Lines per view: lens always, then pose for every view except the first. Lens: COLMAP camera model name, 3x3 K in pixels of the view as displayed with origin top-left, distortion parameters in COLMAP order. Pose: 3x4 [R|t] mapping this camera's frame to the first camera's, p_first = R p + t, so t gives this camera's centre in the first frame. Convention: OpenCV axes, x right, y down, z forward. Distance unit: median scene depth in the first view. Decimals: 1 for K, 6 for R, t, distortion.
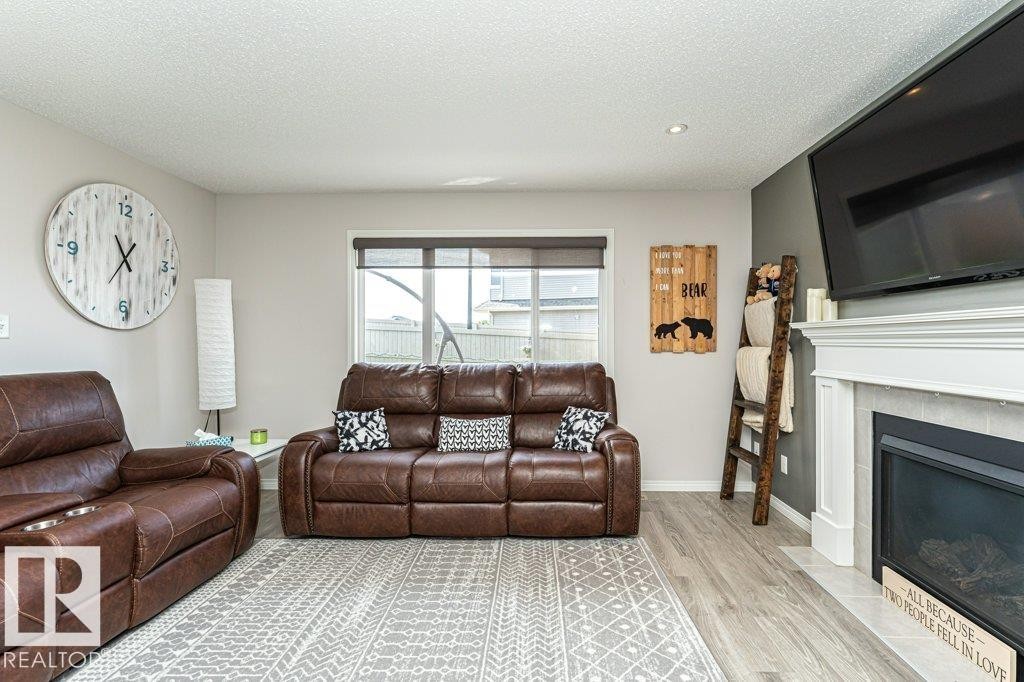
lens RADIAL K [[469.4, 0, 540.6], [0, 469.4, 332.5], [0, 0, 1]] dist [0.004040, -0.001095]
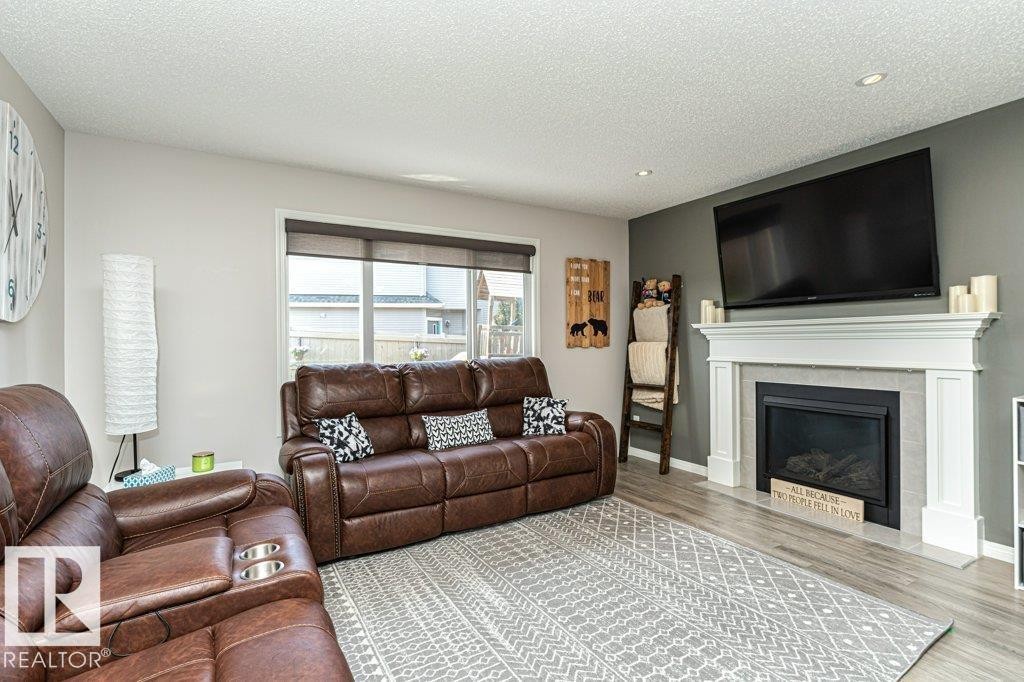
lens RADIAL K [[469.4, 0, 517.7], [0, 469.4, 338.5], [0, 0, 1]] dist [0.004040, -0.001095]
pose [[0.856488, -0.005492, 0.516138, -0.559102], [-0.001059, 0.999923, 0.012396, 0.005383], [-0.516167, -0.011164, 0.856415, 0.061174]]
